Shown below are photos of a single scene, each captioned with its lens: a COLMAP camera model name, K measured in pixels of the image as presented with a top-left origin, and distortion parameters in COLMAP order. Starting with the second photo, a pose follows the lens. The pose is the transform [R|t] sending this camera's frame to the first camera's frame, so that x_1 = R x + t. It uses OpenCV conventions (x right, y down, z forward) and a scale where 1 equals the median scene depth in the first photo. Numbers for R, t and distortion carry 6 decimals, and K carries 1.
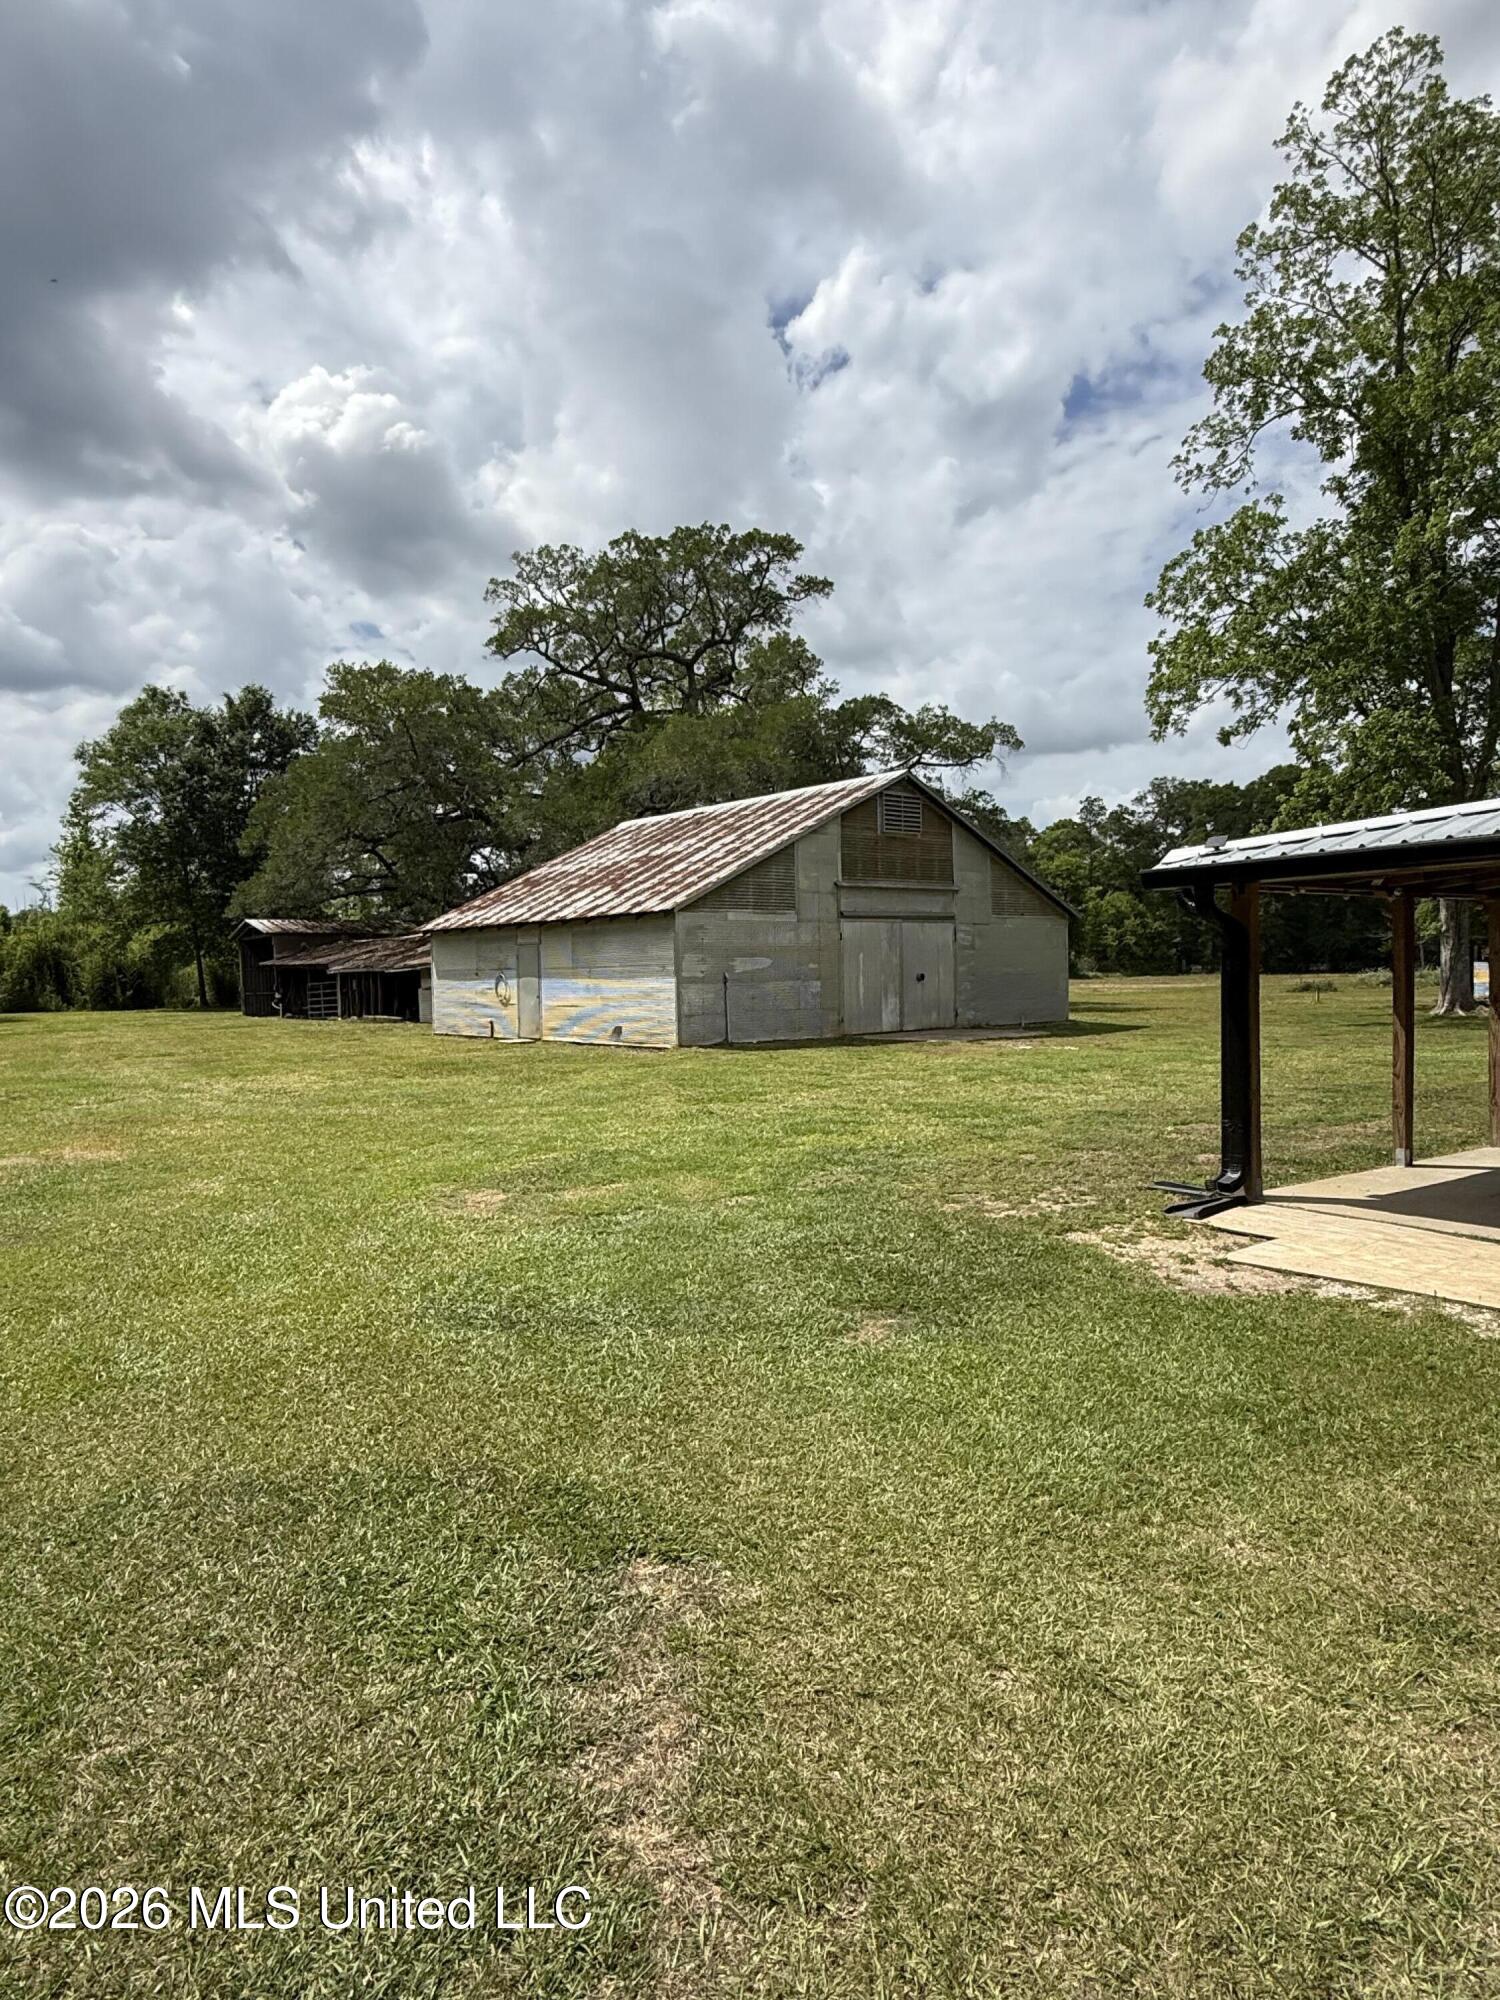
lens RADIAL K [[1218.5, 0, 750.0], [0, 1218.5, 1000.0], [0, 0, 1]] dist [-0.006567, -0.000640]
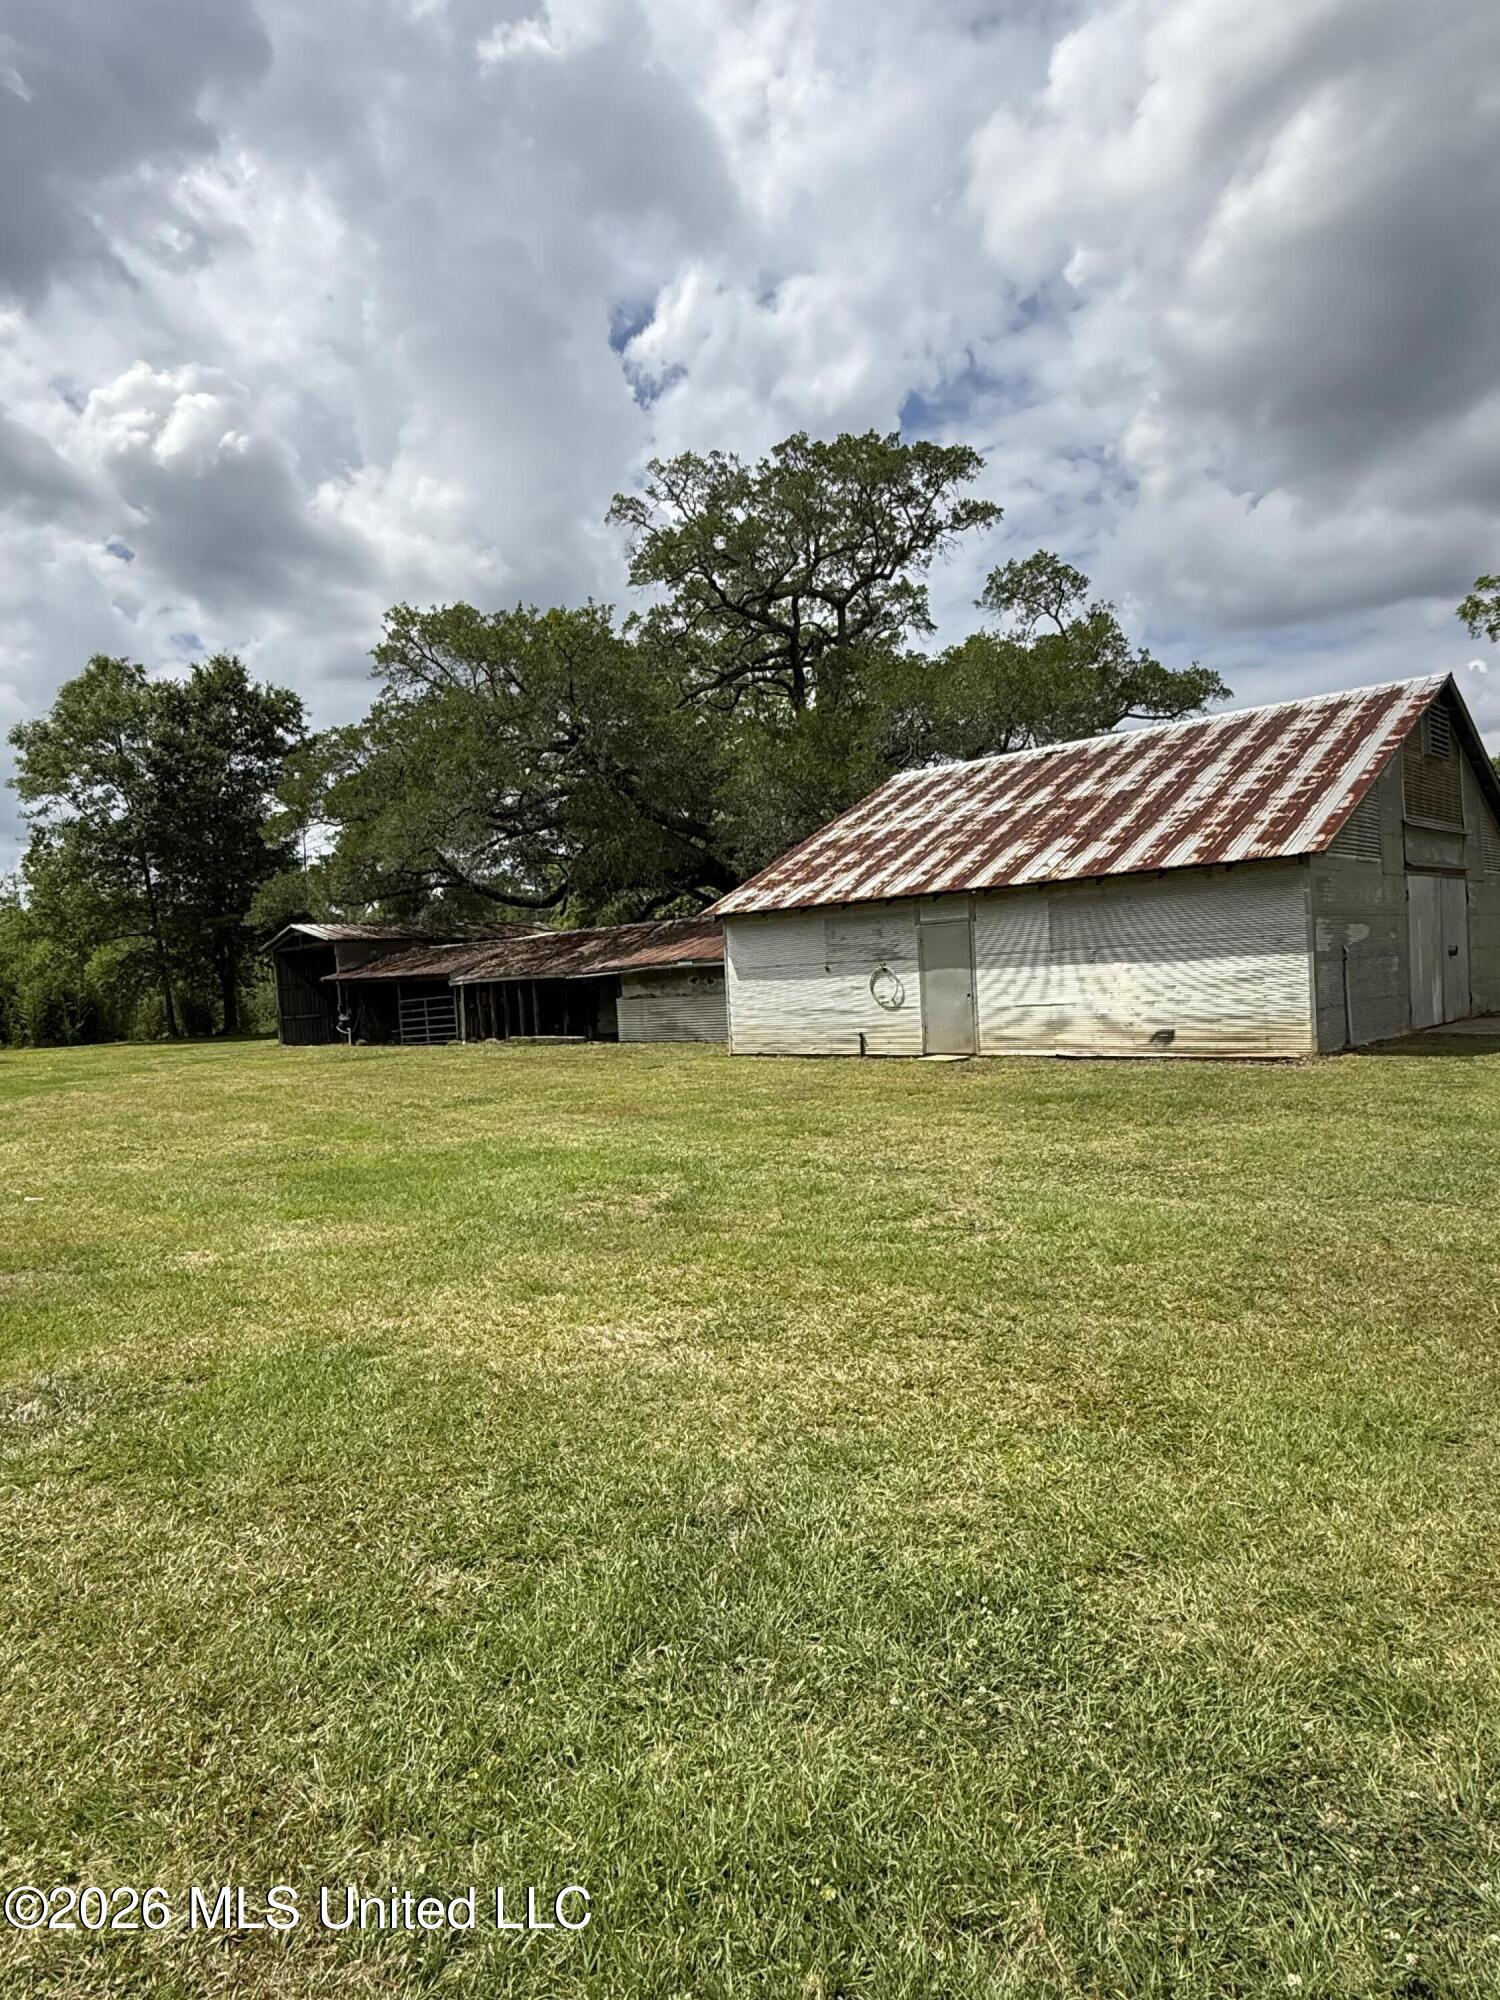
lens RADIAL K [[1214.4, 0, 750.0], [0, 1214.4, 1000.0], [0, 0, 1]] dist [-0.017654, -0.001197]
pose [[0.992370, -0.037871, 0.117339, -0.226160], [0.038737, 0.999236, -0.005110, -0.000728], [-0.117056, 0.009617, 0.993079, 0.184788]]
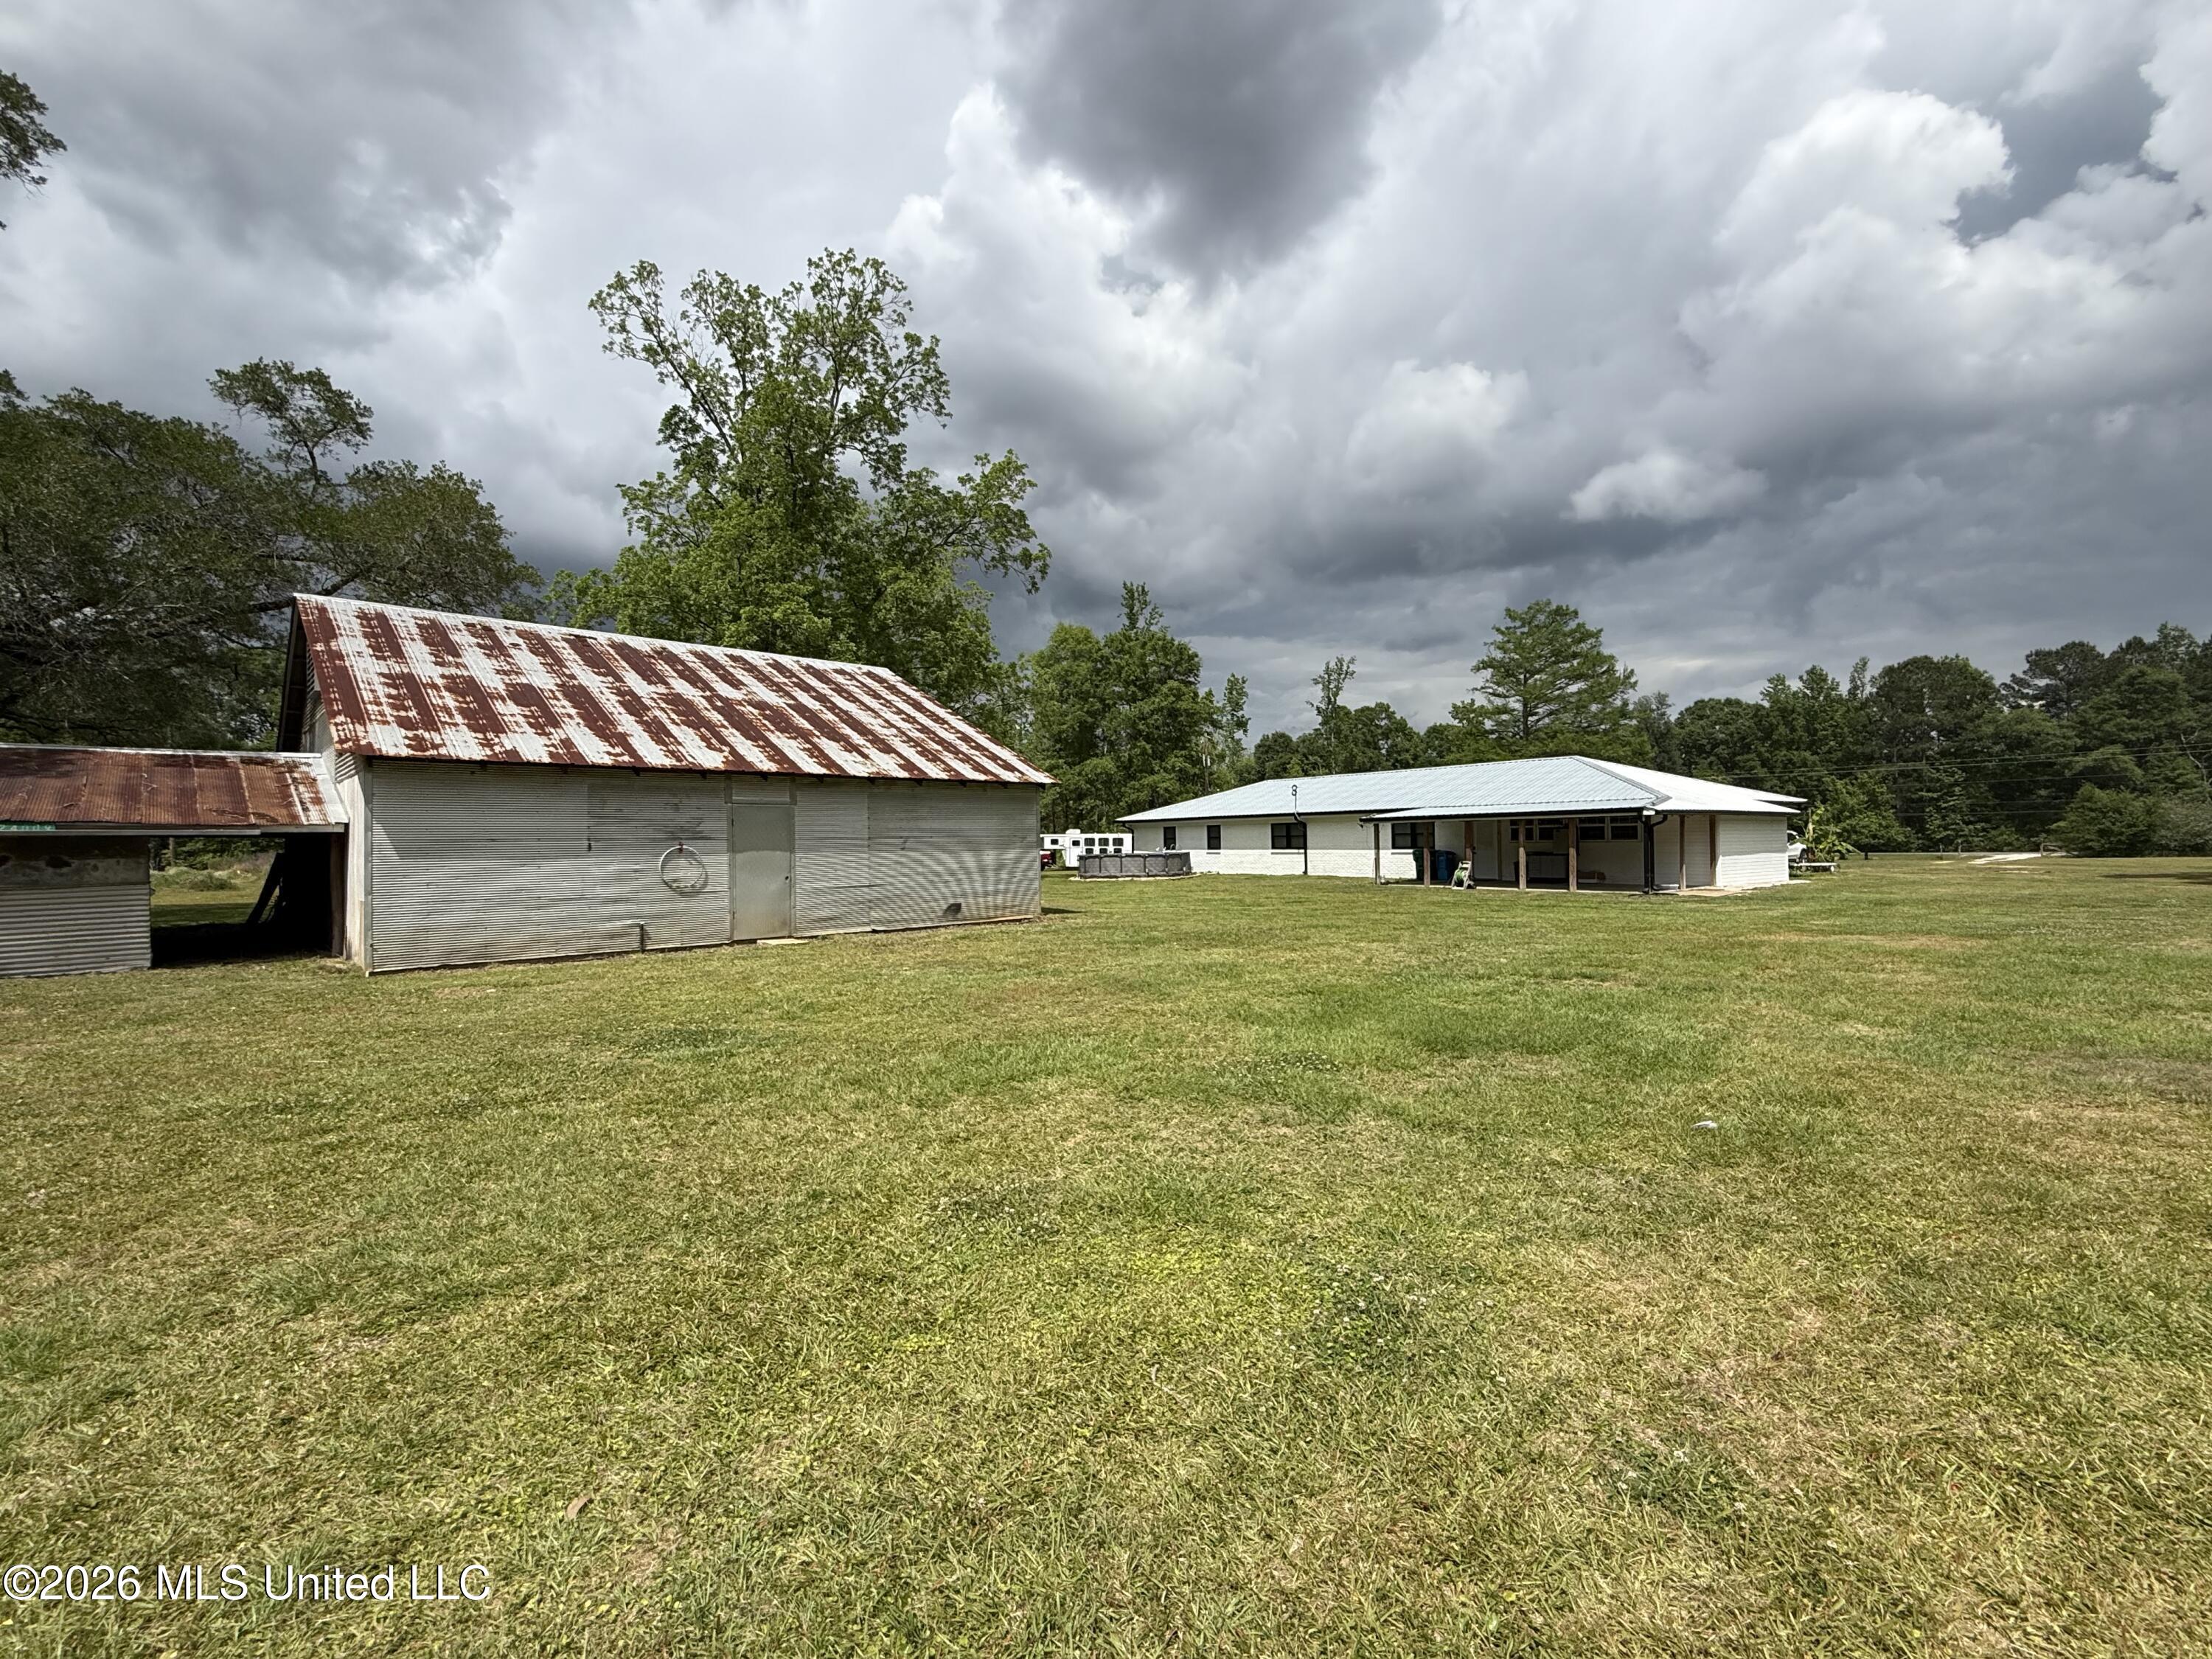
lens RADIAL K [[966.3, 0, 1106.0], [0, 966.3, 829.5], [0, 0, 1]] dist [0.000747, 0.000306]
pose [[-0.054384, 0.033705, 0.997951, -0.444261], [0.039127, 0.998734, -0.031599, -0.003545], [-0.997753, 0.037328, -0.055634, 0.497475]]
